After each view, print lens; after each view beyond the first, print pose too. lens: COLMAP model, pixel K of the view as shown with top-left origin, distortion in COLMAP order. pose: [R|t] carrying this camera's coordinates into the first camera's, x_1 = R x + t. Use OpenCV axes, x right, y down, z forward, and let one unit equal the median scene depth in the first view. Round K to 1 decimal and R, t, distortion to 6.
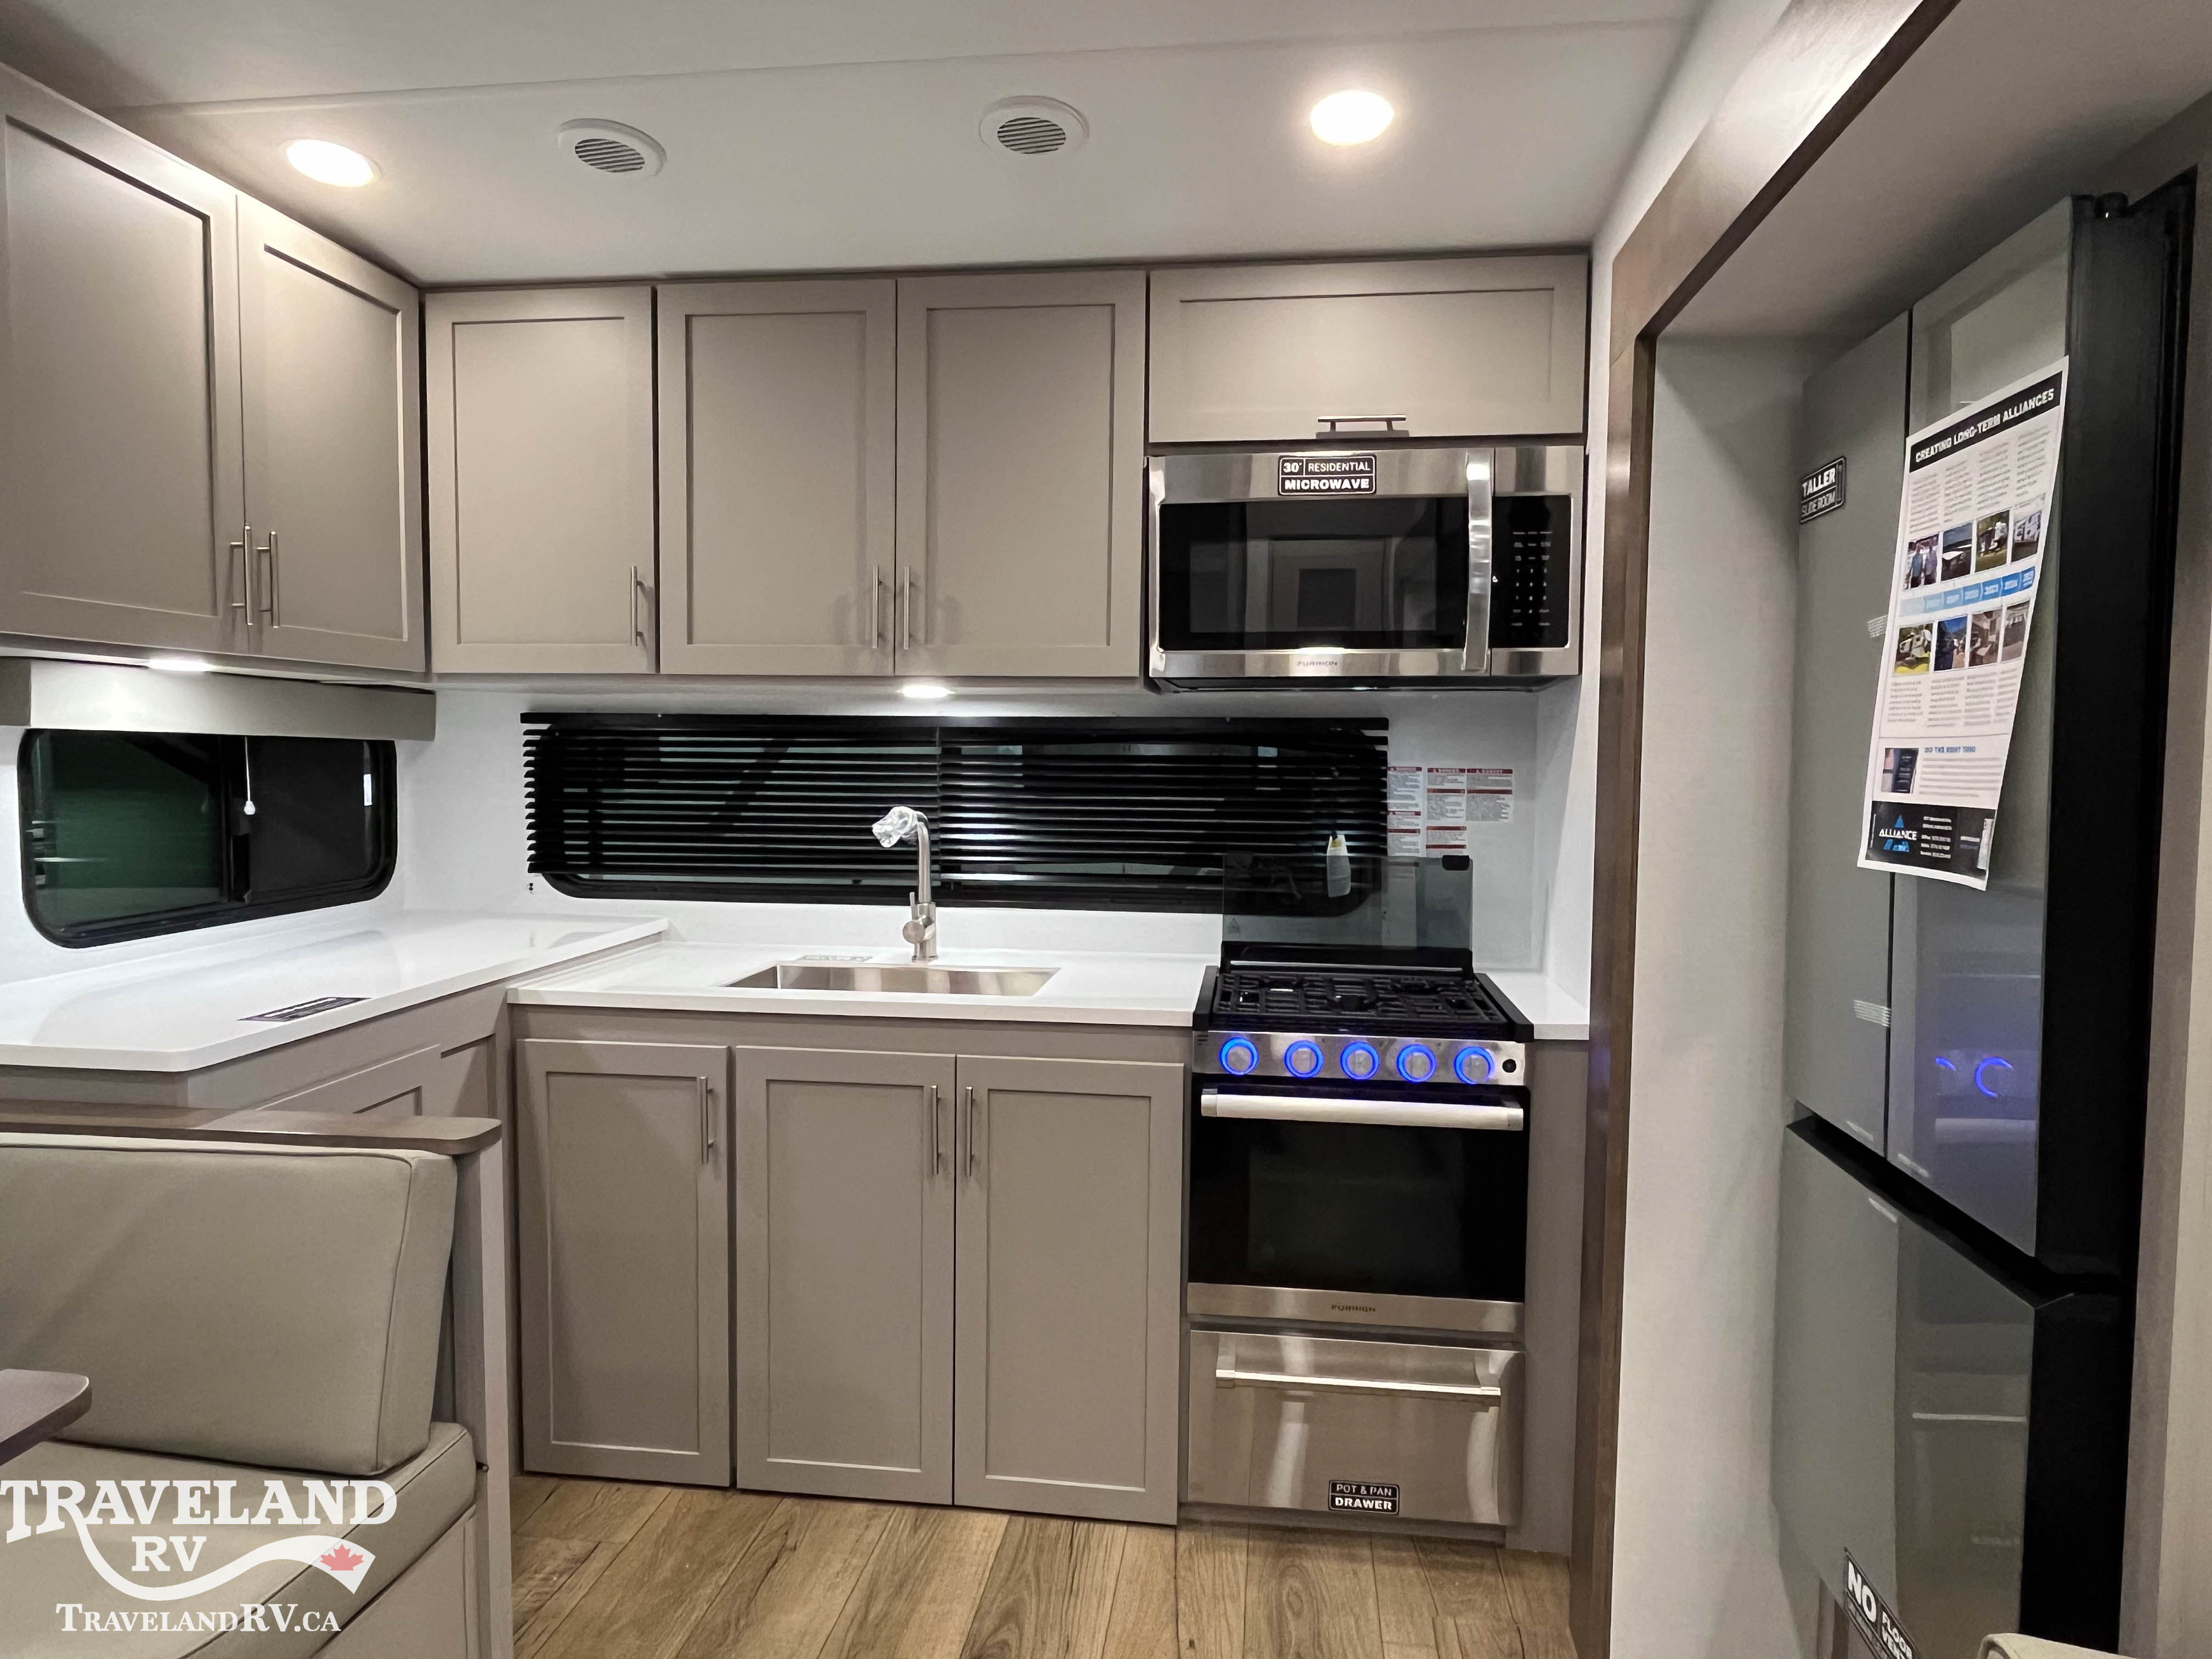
lens RADIAL K [[1390.4, 0, 1102.9], [0, 1390.4, 827.0], [0, 0, 1]] dist [-0.001724, 0.000392]
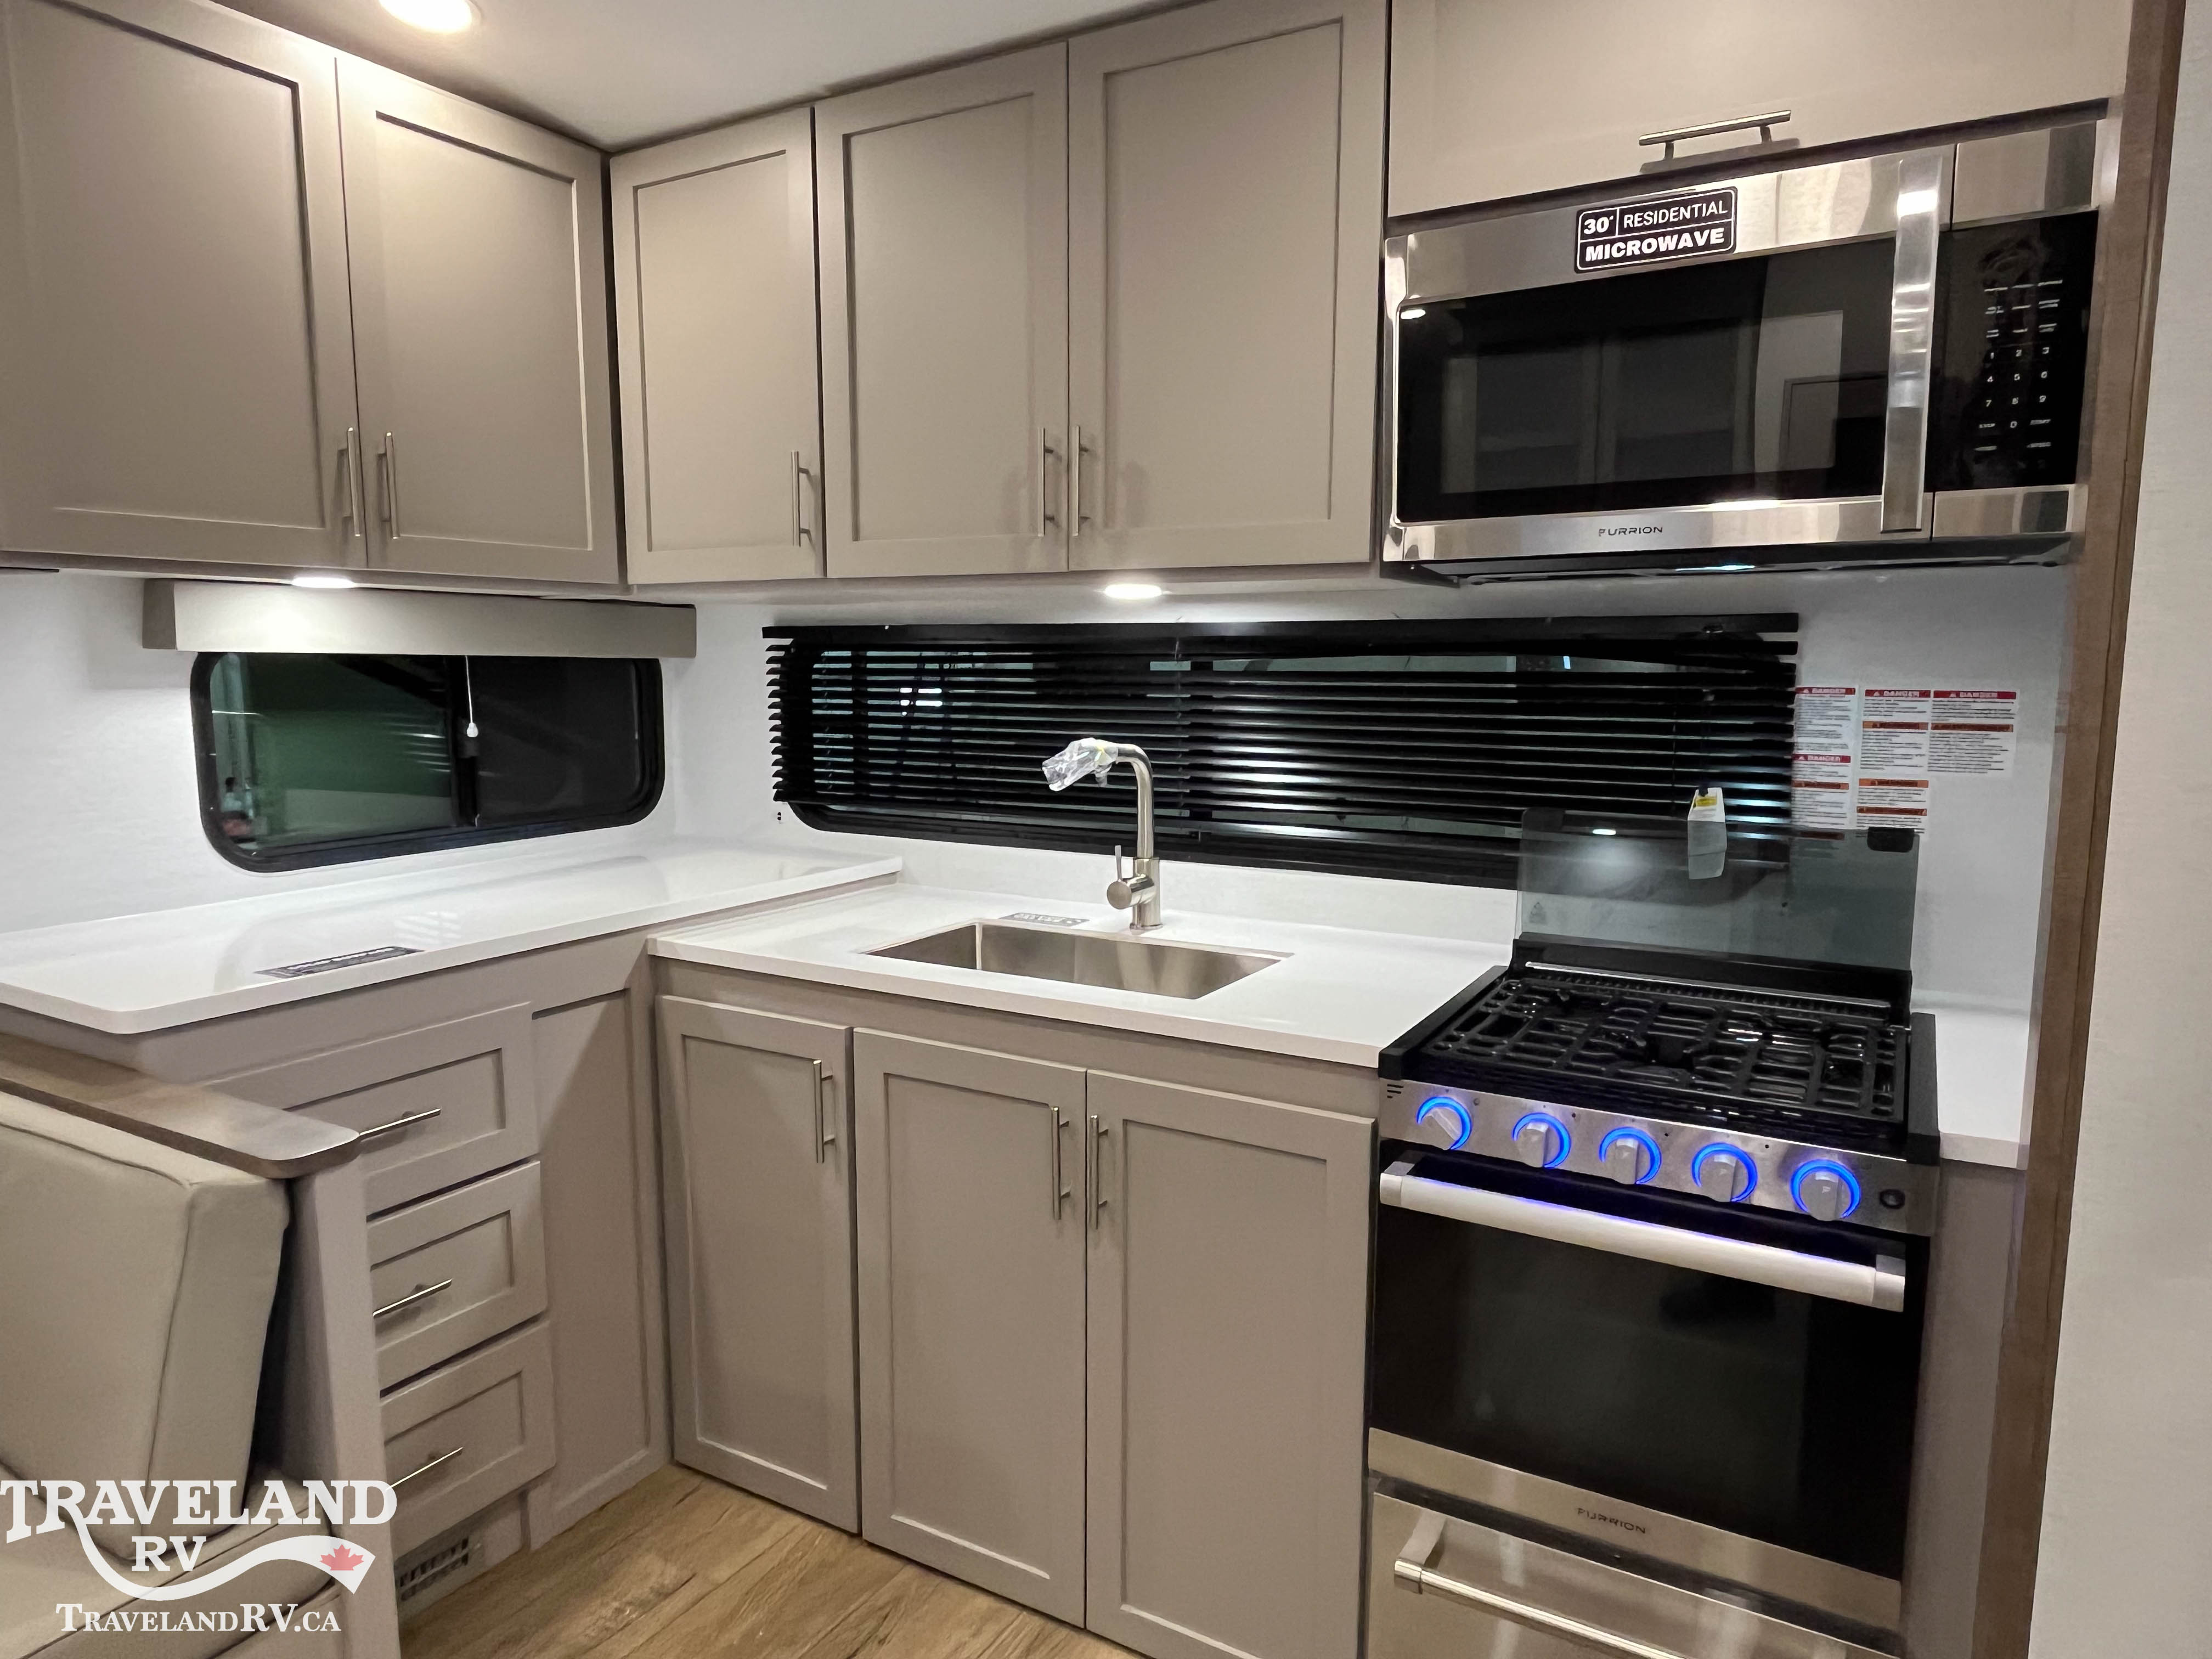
lens RADIAL K [[1390.4, 0, 1107.3], [0, 1390.4, 829.9], [0, 0, 1]] dist [-0.001724, 0.000392]
pose [[0.919244, 0.040548, -0.391594, 0.189864], [-0.013944, 0.997411, 0.070544, -0.020457], [0.393441, -0.059387, 0.917430, 0.298830]]
